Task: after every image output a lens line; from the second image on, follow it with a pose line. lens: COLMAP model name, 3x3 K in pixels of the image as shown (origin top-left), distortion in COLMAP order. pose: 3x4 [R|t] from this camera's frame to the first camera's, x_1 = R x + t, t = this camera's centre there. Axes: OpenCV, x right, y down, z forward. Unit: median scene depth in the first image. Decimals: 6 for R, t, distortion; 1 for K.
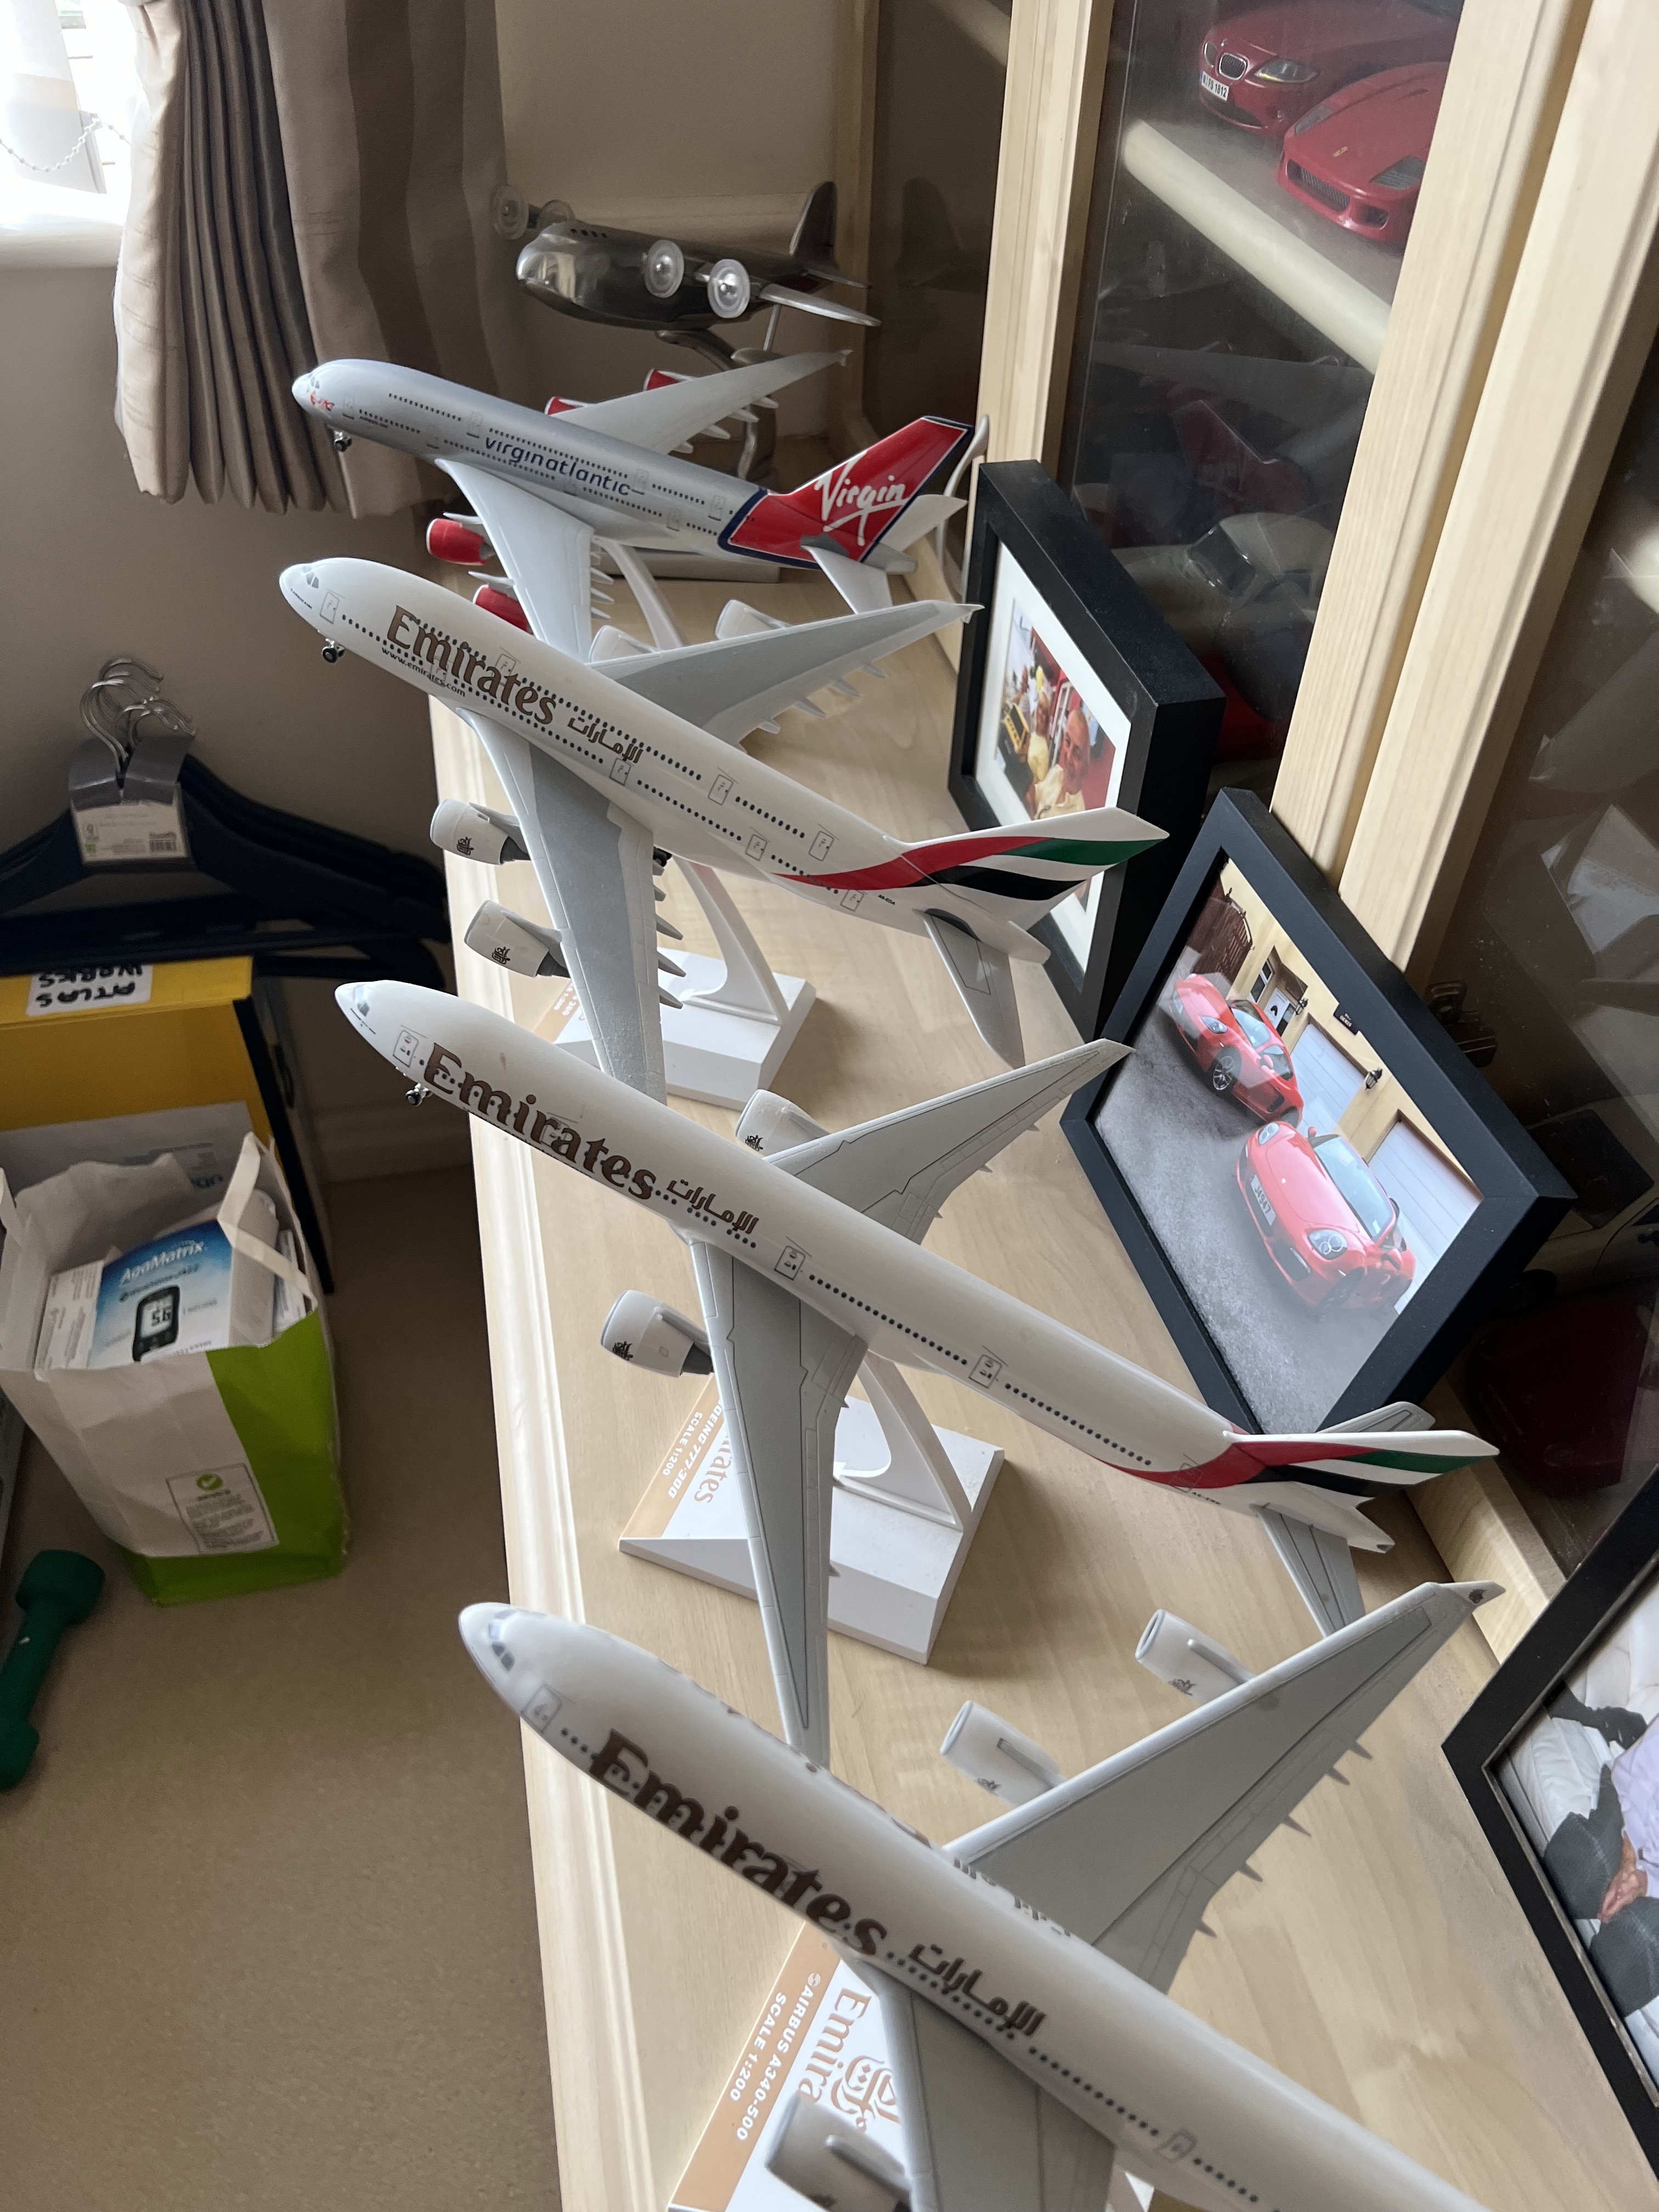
lens RADIAL K [[1676.8, 0, 832.3], [0, 1676.8, 1123.4], [0, 0, 1]] dist [0.050121, -0.052362]
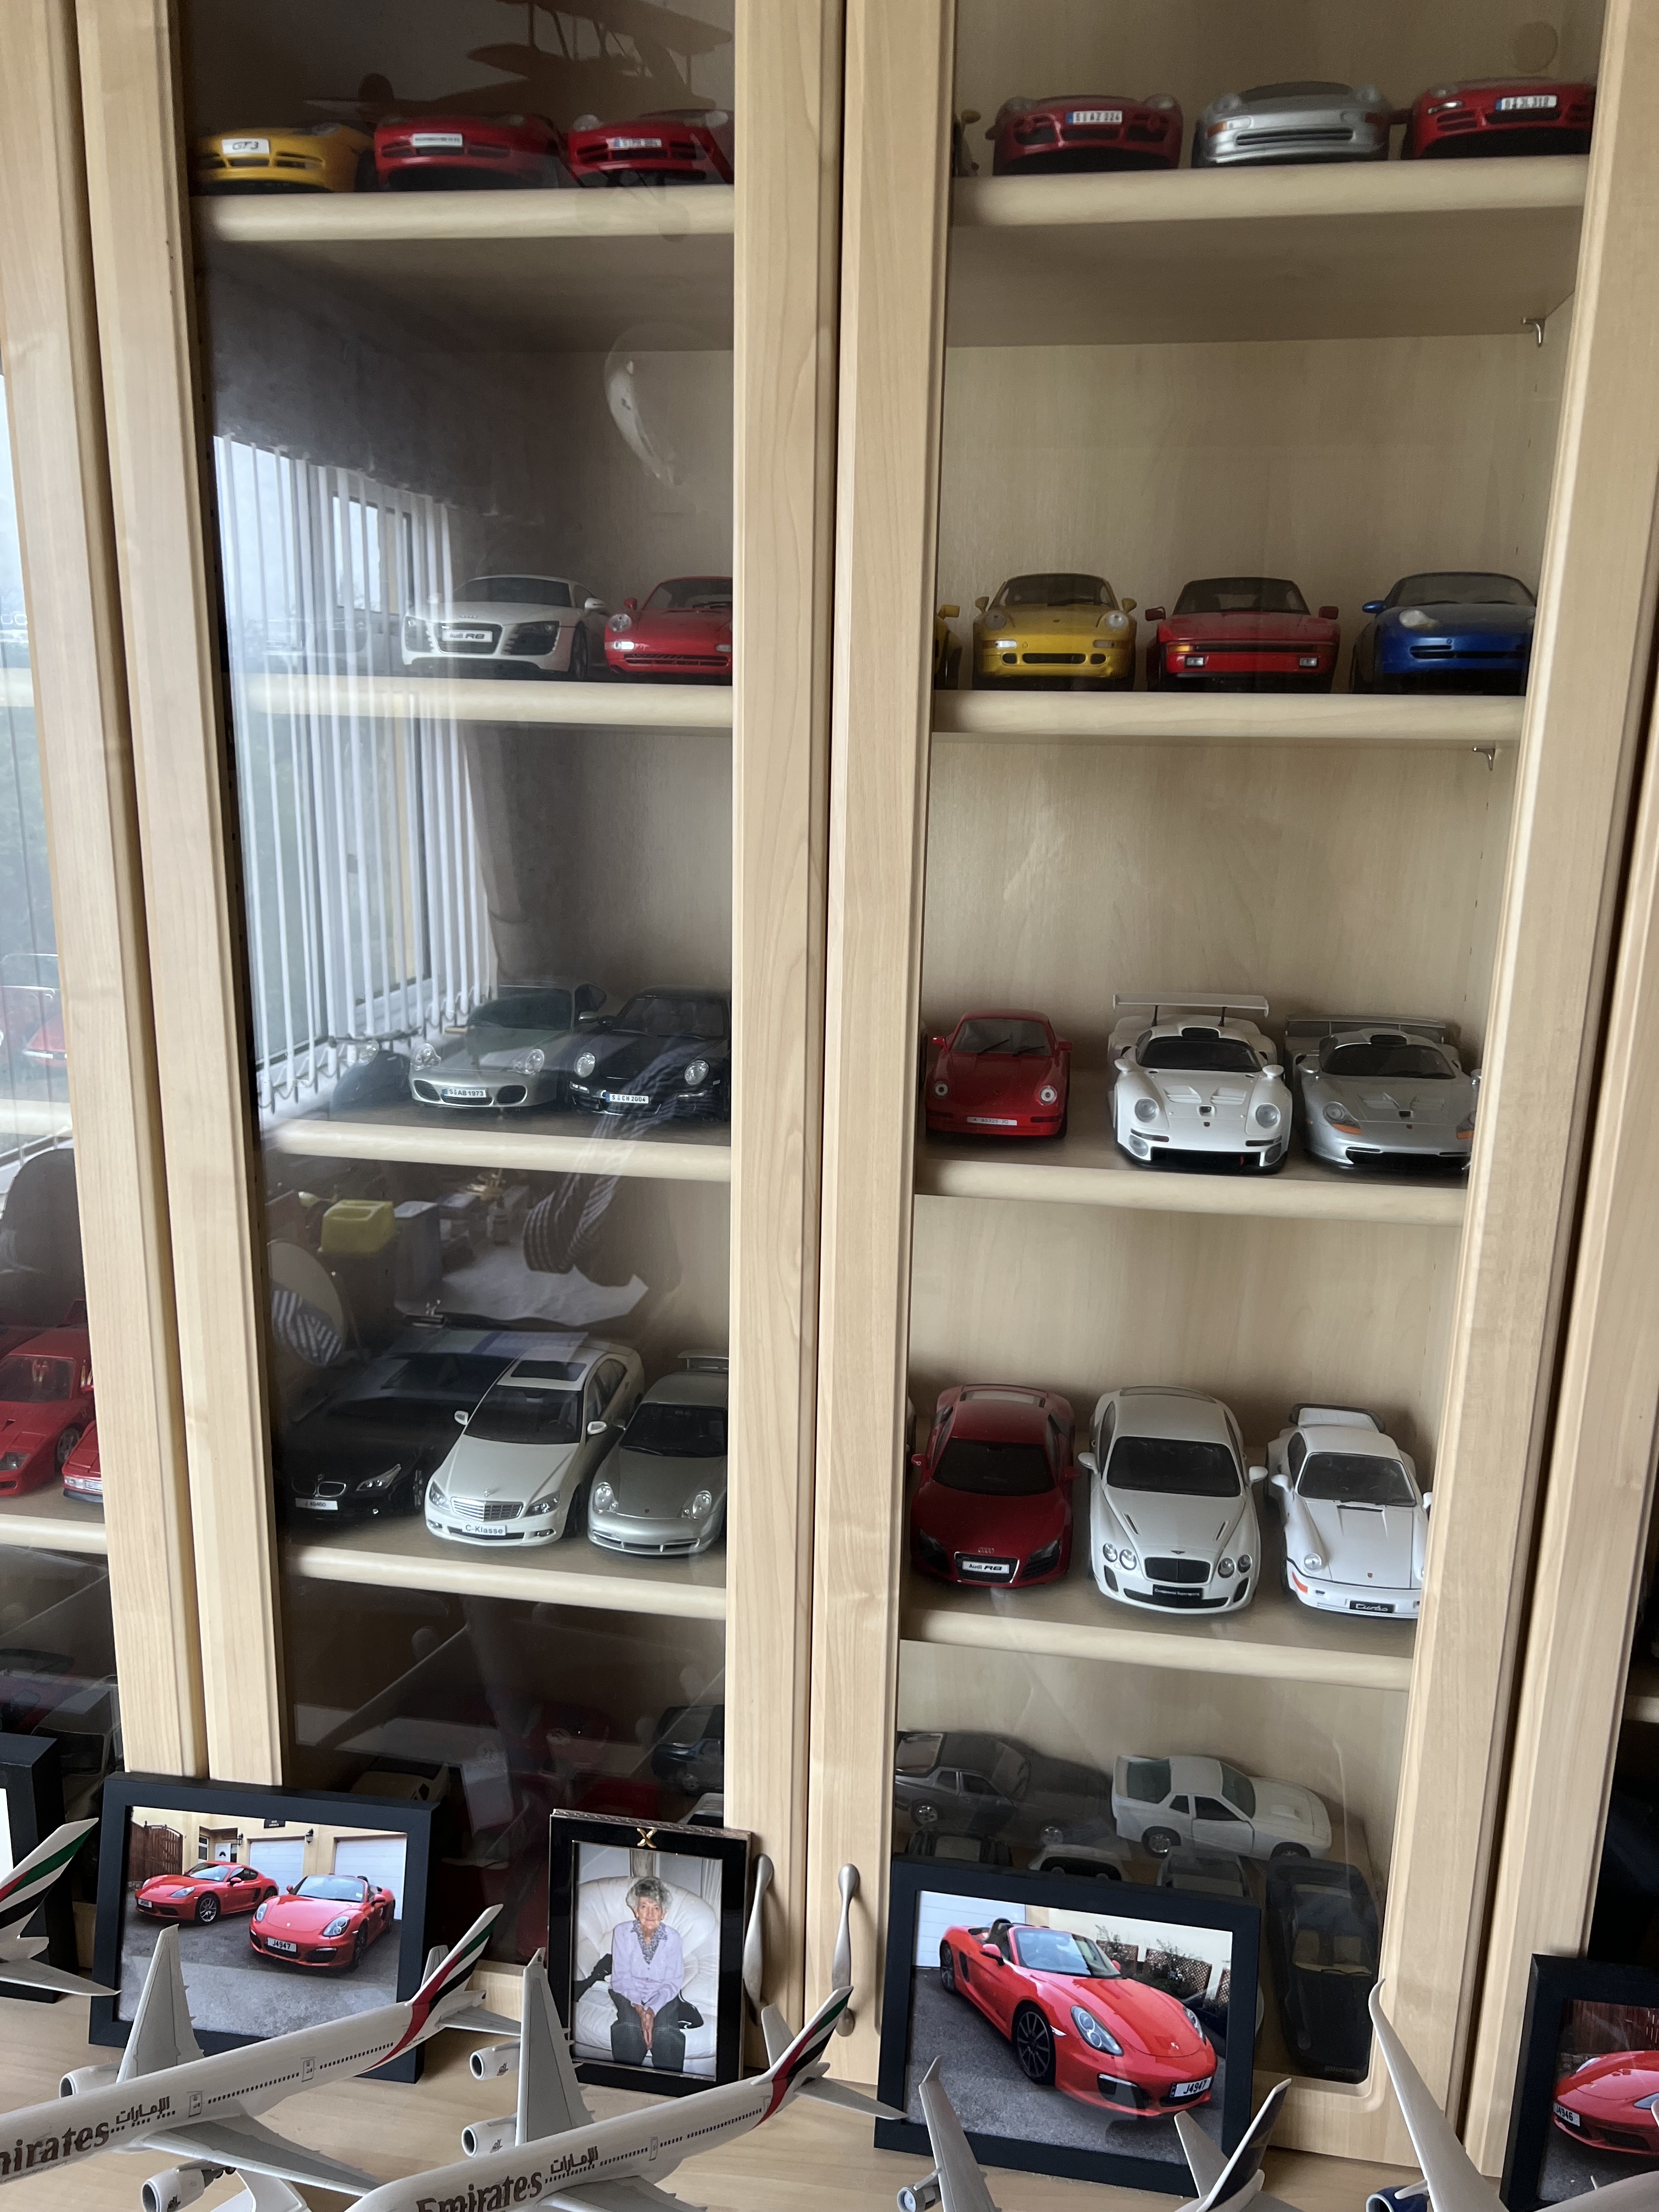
lens RADIAL K [[1676.8, 0, 831.3], [0, 1676.8, 1117.1], [0, 0, 1]] dist [0.050121, -0.052362]
pose [[0.382004, -0.235335, 0.893695, -1.008733], [0.629320, 0.774417, -0.065073, -0.164869], [-0.676779, 0.587278, 0.443932, -0.767213]]
